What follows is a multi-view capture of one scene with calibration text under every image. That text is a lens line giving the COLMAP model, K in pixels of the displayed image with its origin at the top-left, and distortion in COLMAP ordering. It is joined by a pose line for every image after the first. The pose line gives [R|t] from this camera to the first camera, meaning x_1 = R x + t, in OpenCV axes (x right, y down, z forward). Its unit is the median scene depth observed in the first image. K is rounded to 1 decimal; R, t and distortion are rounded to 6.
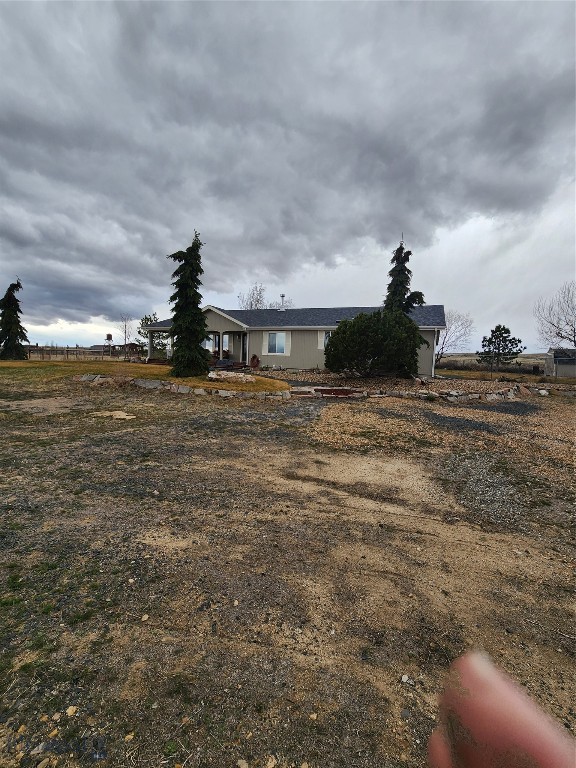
lens RADIAL K [[310.1, 0, 287.9], [0, 310.1, 383.3], [0, 0, 1]] dist [-0.007733, 0.000237]
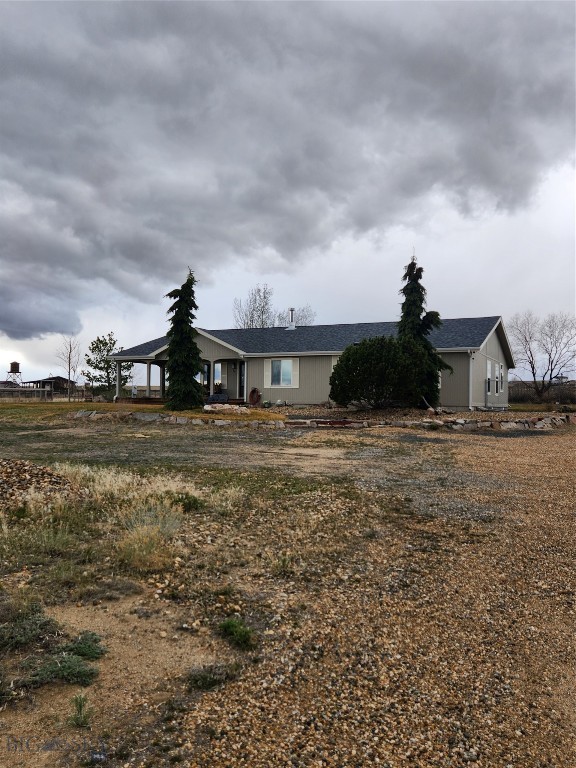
lens RADIAL K [[487.9, 0, 290.8], [0, 487.9, 386.4], [0, 0, 1]] dist [0.063505, 0.000866]
pose [[0.998641, -0.027946, -0.043994, 0.066330], [0.023591, 0.995045, -0.096587, 0.043208], [0.046475, 0.095417, 0.994352, -0.385991]]
